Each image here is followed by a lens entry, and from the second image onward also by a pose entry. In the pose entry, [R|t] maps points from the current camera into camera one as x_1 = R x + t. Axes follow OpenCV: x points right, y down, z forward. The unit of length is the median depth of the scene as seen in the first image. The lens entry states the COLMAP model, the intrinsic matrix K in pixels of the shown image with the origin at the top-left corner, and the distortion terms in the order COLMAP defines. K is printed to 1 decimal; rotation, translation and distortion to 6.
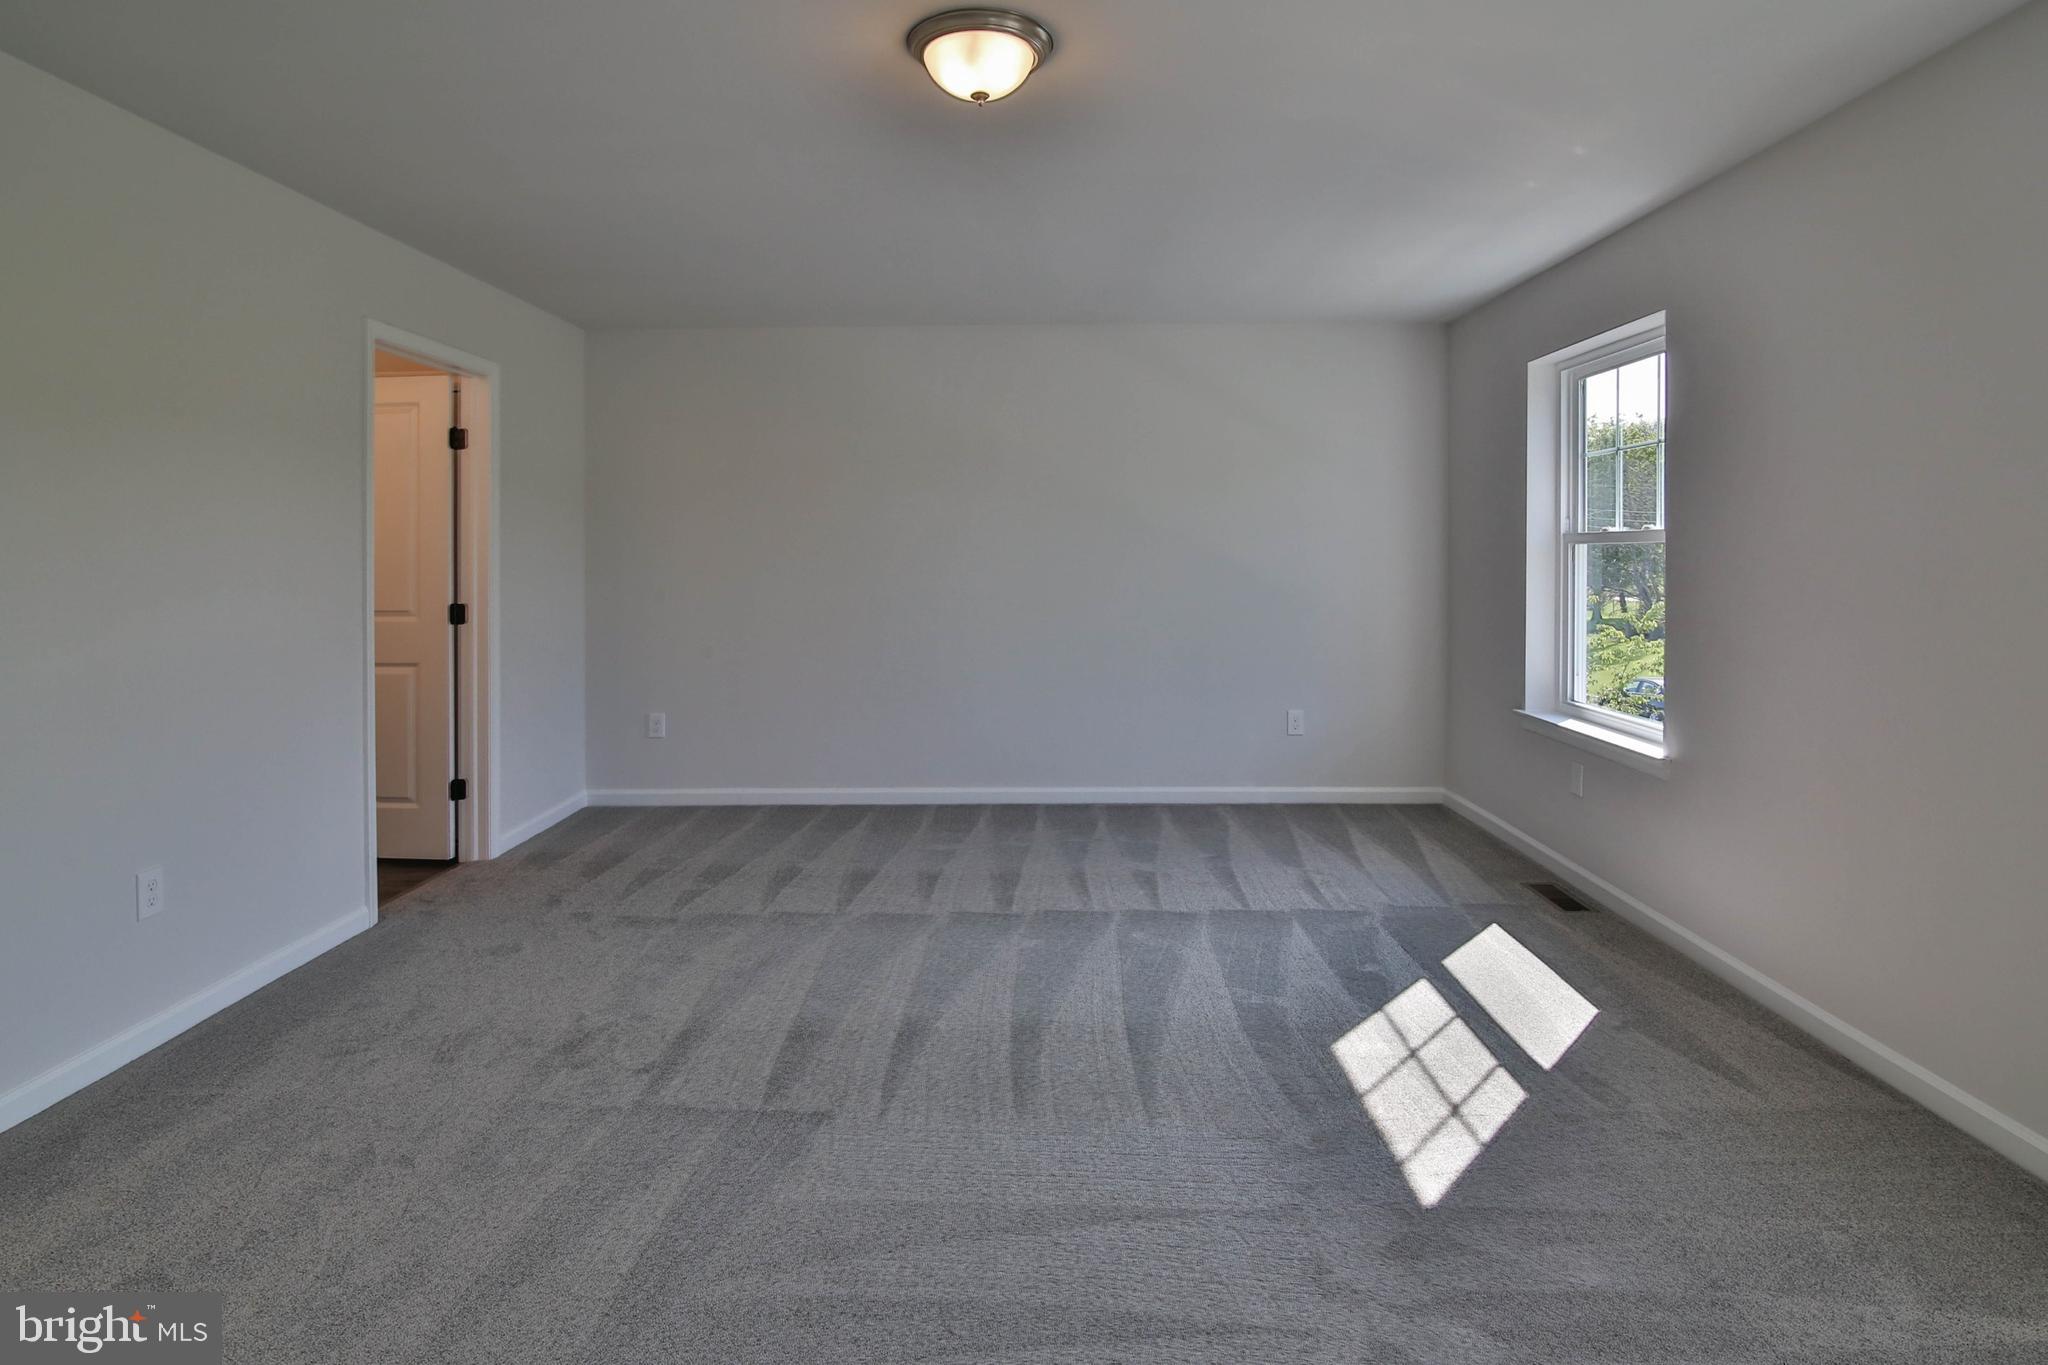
lens RADIAL K [[1057.1, 0, 1021.7], [0, 1057.1, 547.4], [0, 0, 1]] dist [-0.002195, 0.000579]
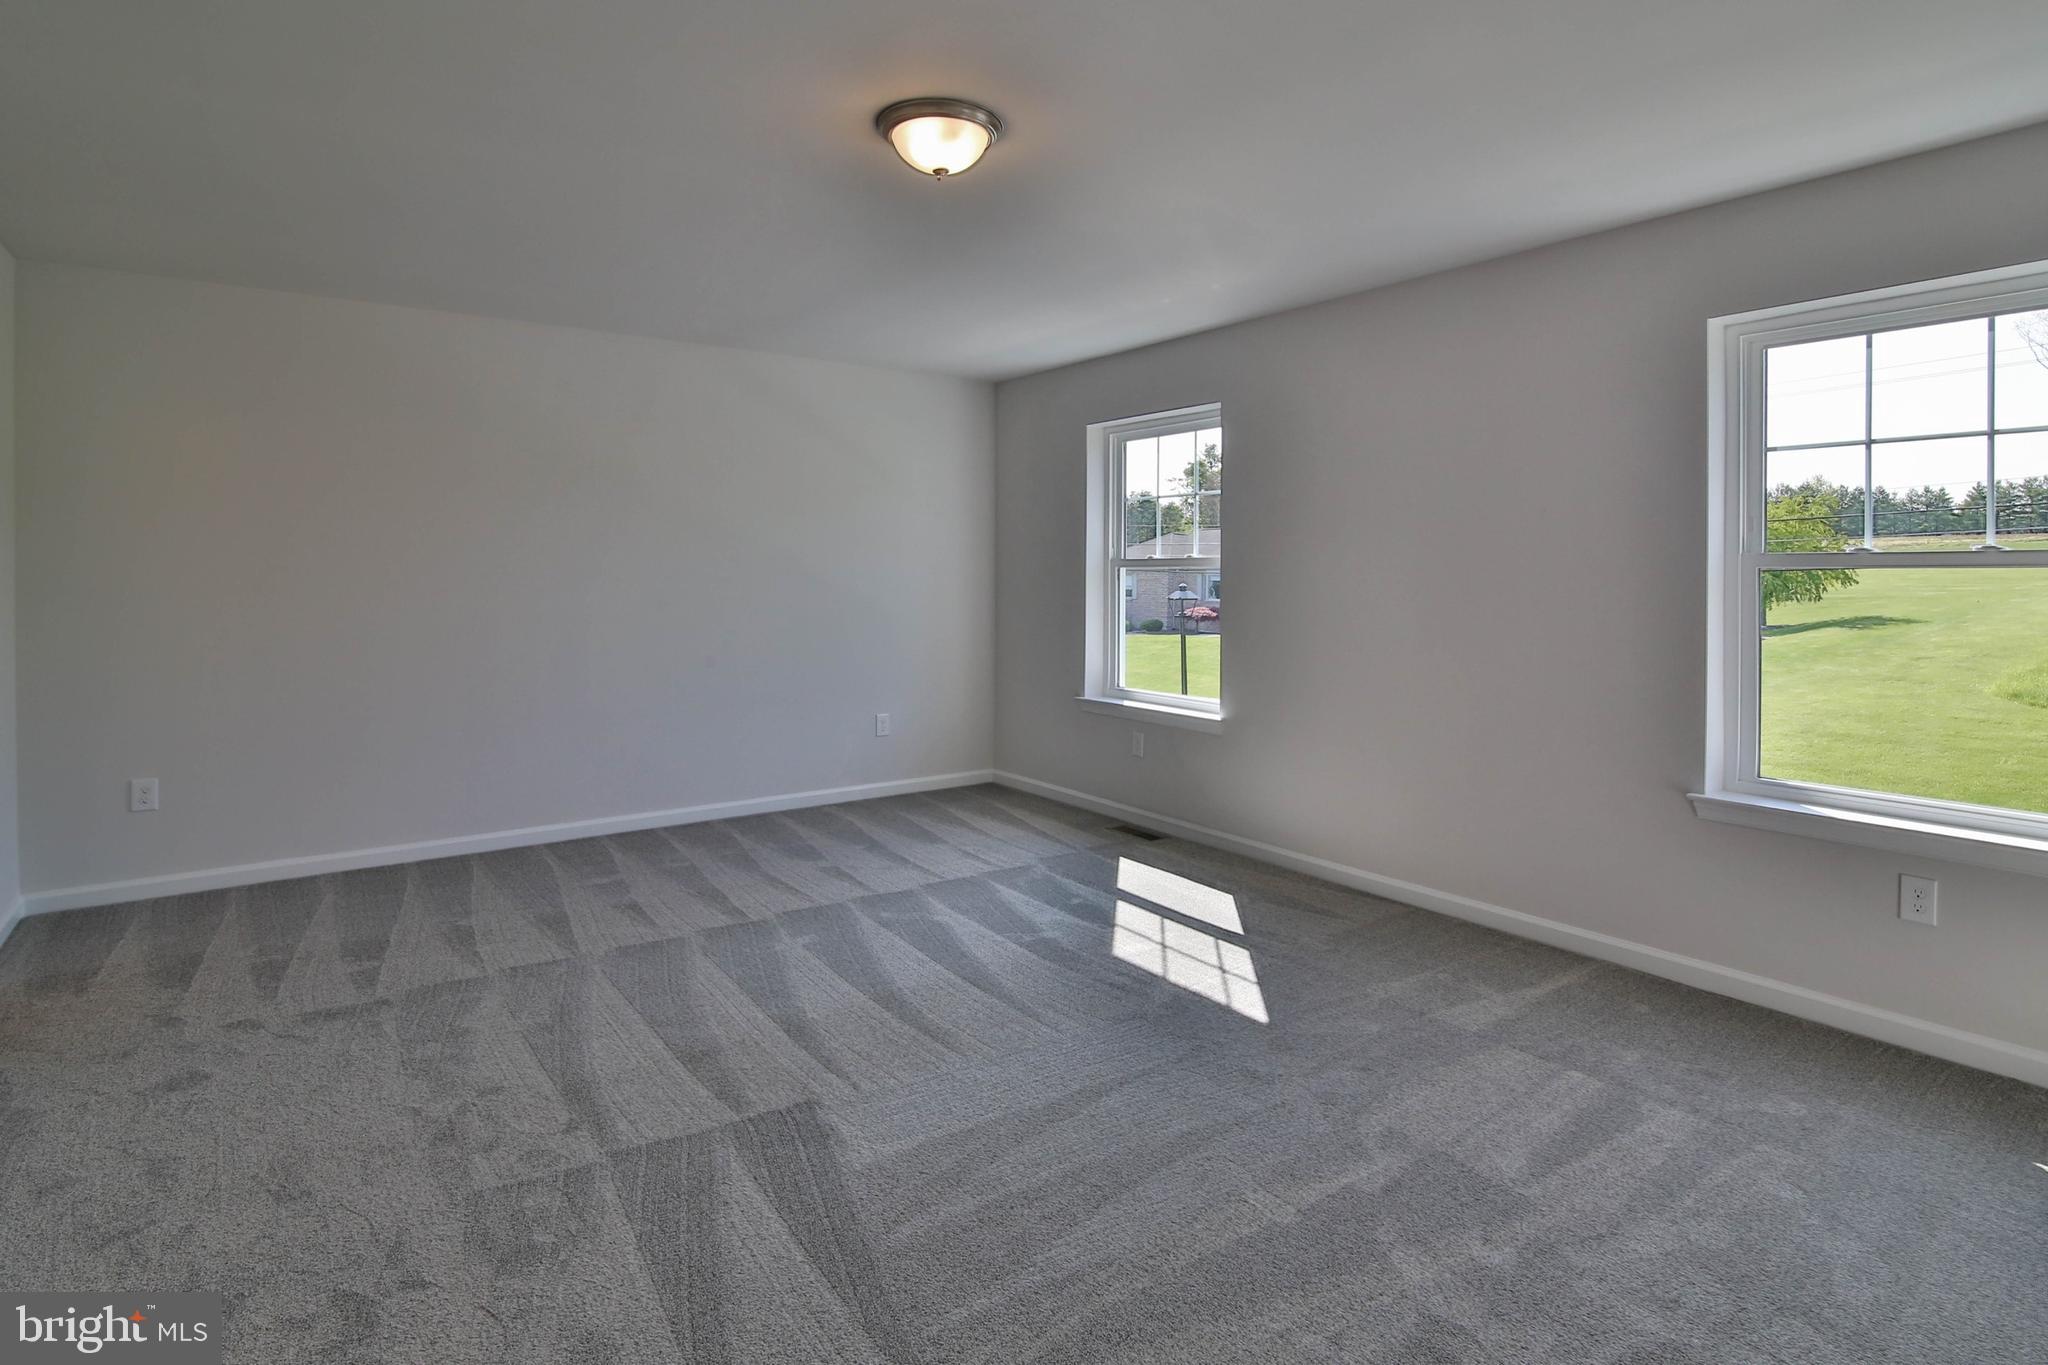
lens RADIAL K [[1057.1, 0, 1021.7], [0, 1057.1, 547.4], [0, 0, 1]] dist [-0.002195, 0.000579]
pose [[0.803463, 0.021014, 0.594983, -0.550815], [-0.007929, 0.999666, -0.024599, 0.009145], [-0.595301, 0.015046, 0.803362, 0.021100]]
